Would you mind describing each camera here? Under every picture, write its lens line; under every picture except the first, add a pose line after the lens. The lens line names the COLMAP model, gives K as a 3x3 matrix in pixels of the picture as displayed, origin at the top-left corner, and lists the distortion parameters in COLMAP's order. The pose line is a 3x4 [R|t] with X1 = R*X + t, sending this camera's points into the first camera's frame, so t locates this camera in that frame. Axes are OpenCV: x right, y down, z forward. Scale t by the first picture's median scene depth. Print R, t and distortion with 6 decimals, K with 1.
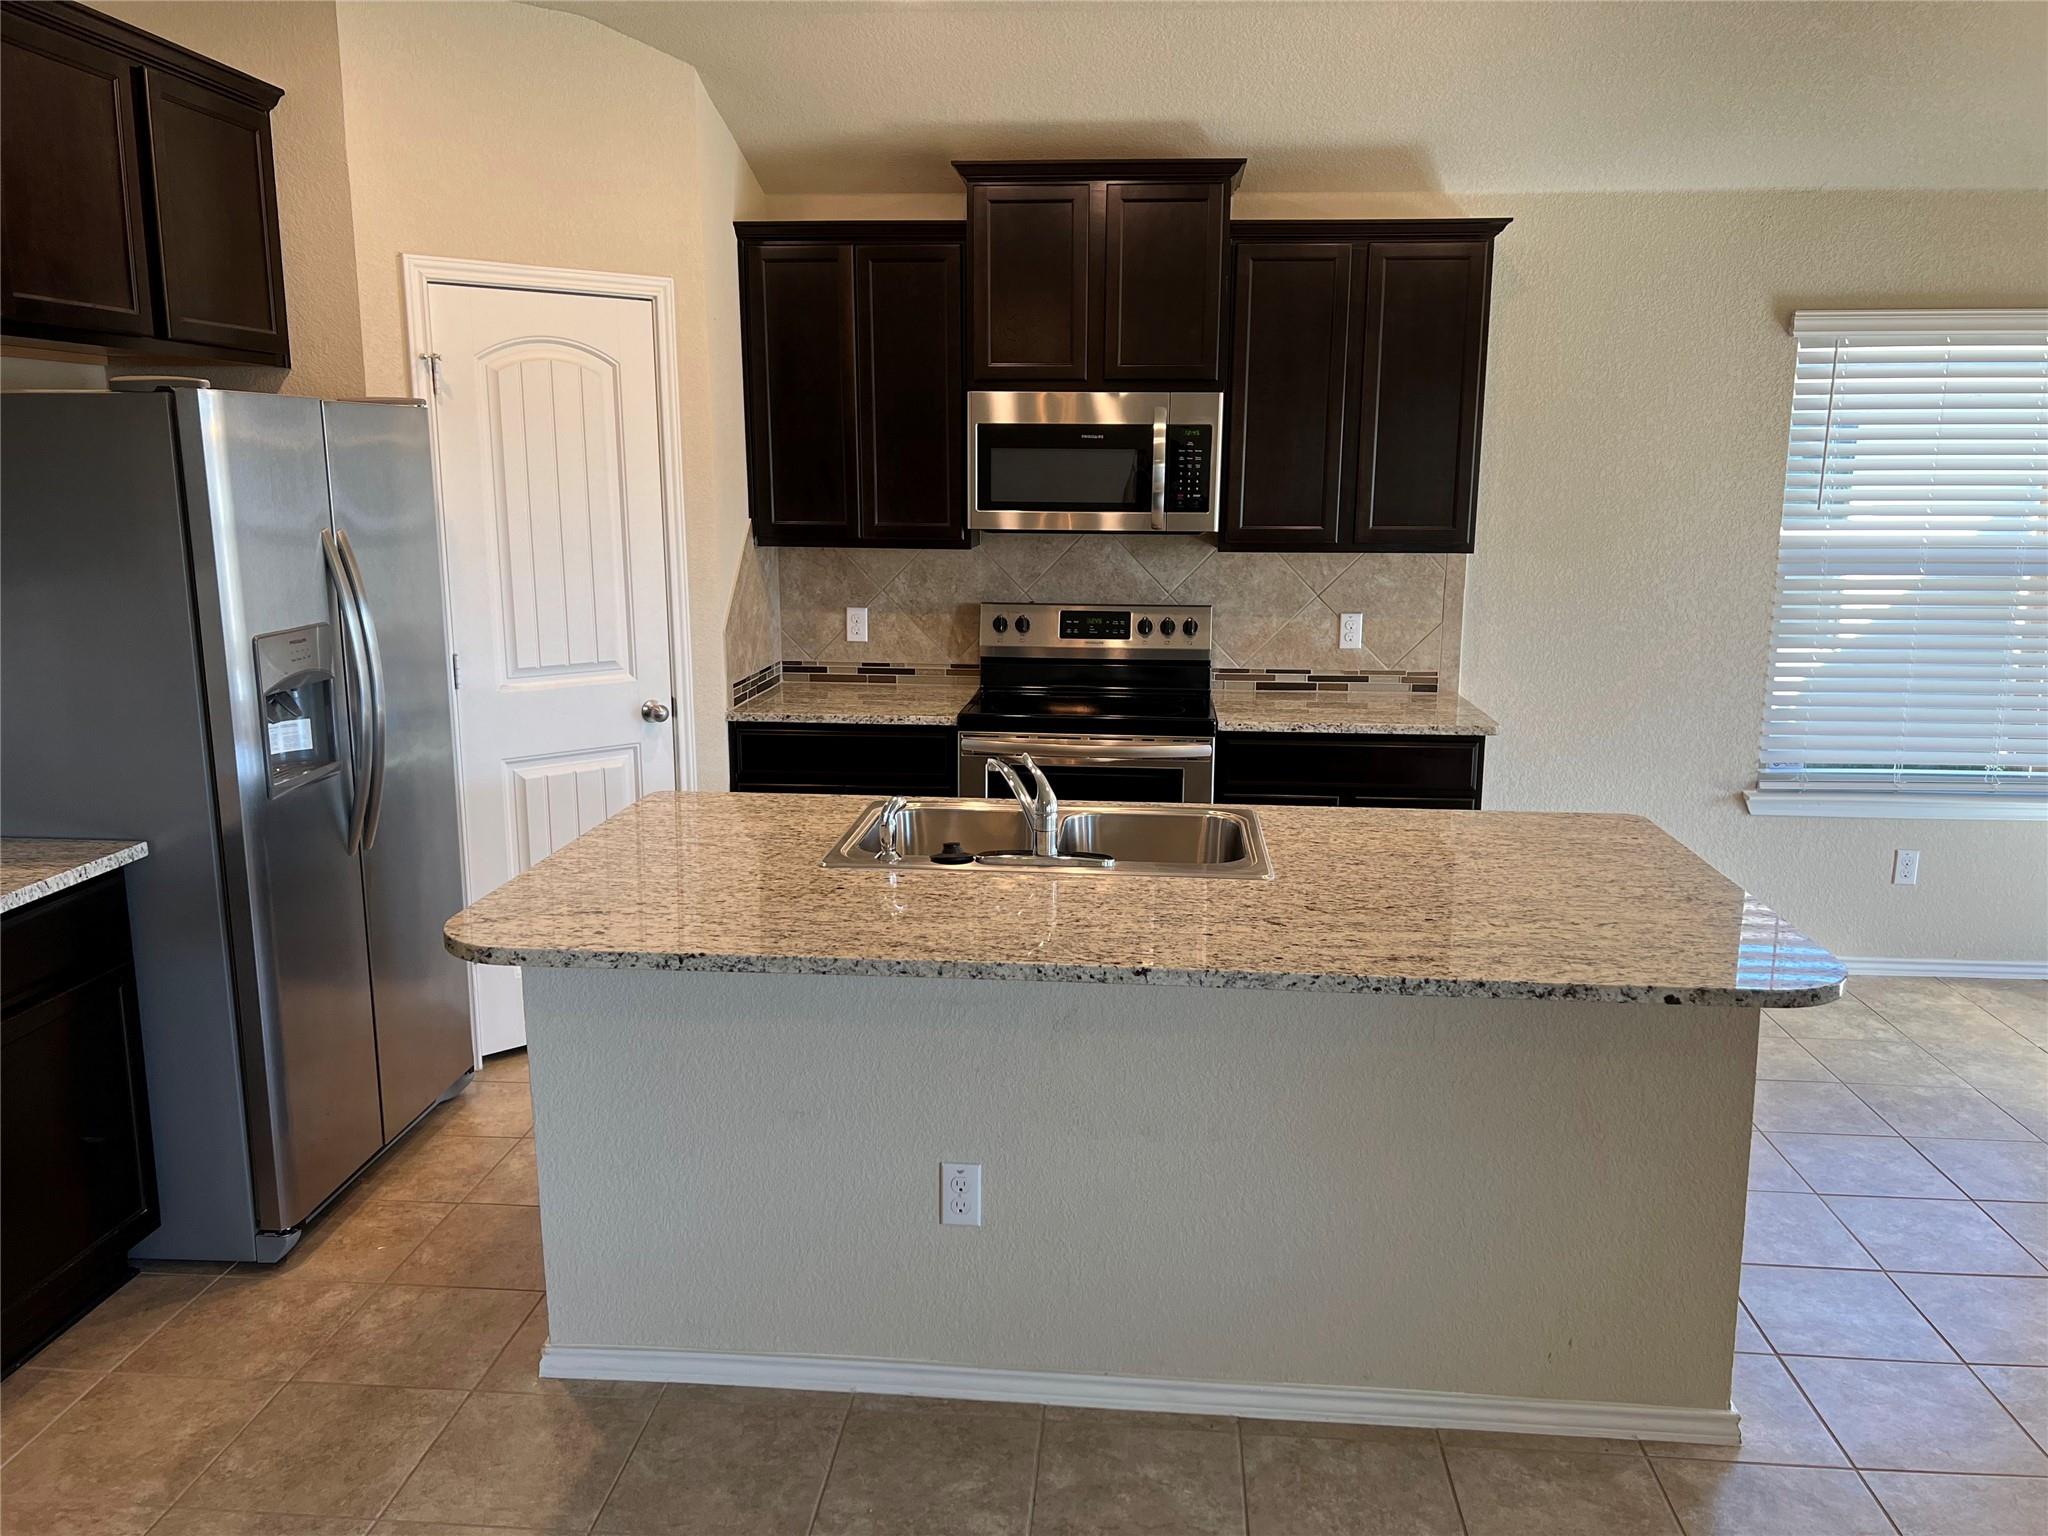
lens RADIAL K [[1539.4, 0, 1032.9], [0, 1539.4, 769.7], [0, 0, 1]] dist [0.057686, -0.062642]
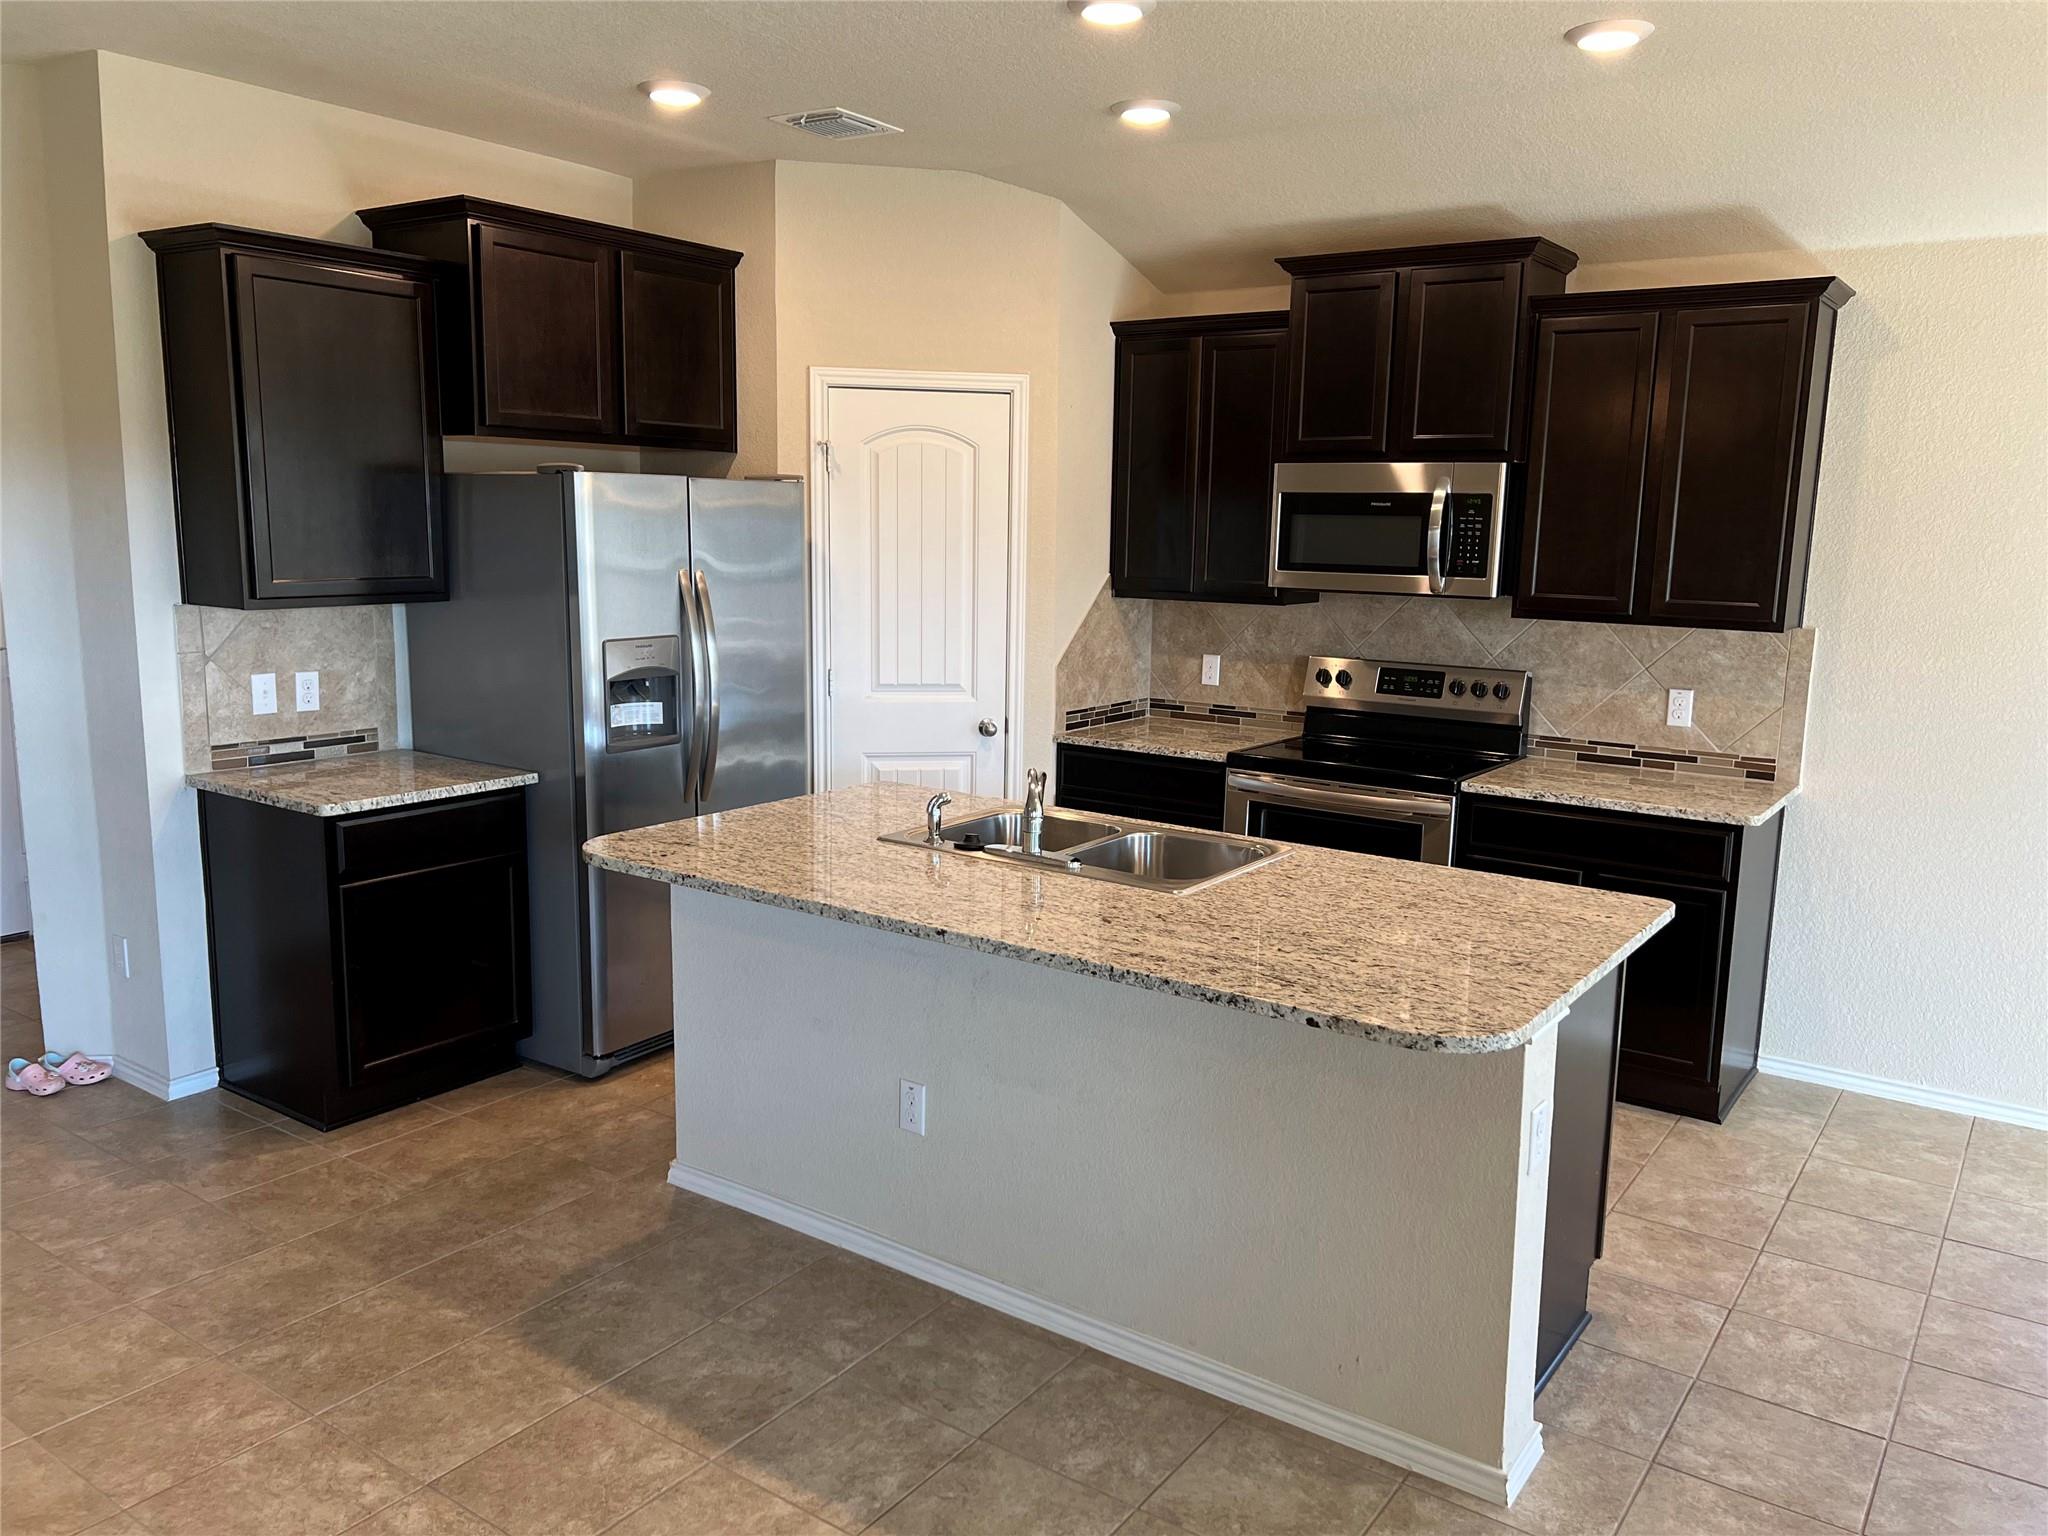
lens RADIAL K [[1539.4, 0, 1011.8], [0, 1539.4, 776.6], [0, 0, 1]] dist [0.057686, -0.062642]
pose [[0.859688, 0.097224, -0.501482, 0.568165], [-0.112703, 0.993629, -0.000567, -0.001183], [0.498232, 0.057006, 0.865168, -0.055069]]
